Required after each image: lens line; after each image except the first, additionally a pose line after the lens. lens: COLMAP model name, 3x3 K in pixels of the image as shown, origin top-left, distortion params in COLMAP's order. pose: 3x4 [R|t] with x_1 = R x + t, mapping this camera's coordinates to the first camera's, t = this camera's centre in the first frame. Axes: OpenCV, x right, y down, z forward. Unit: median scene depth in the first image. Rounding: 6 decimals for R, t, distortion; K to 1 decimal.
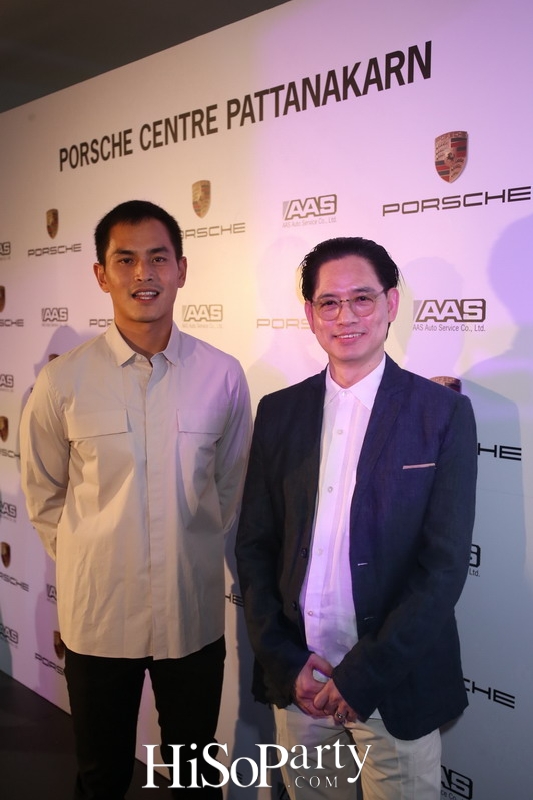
lens RADIAL K [[923.6, 0, 264.8], [0, 923.6, 402.1], [0, 0, 1]] dist [0.032220, 0.000000]
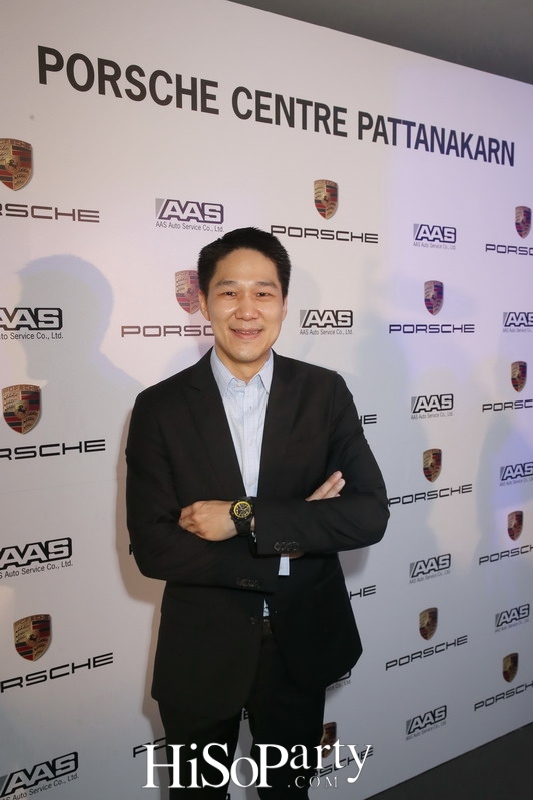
lens RADIAL K [[747.7, 0, 277.5], [0, 747.7, 402.0], [0, 0, 1]] dist [-0.002776, 0.000000]
pose [[0.107468, -0.101977, 0.988965, -0.860448], [0.092844, 0.991408, 0.092140, -0.088261], [-0.989864, 0.081917, 0.116013, 0.979750]]
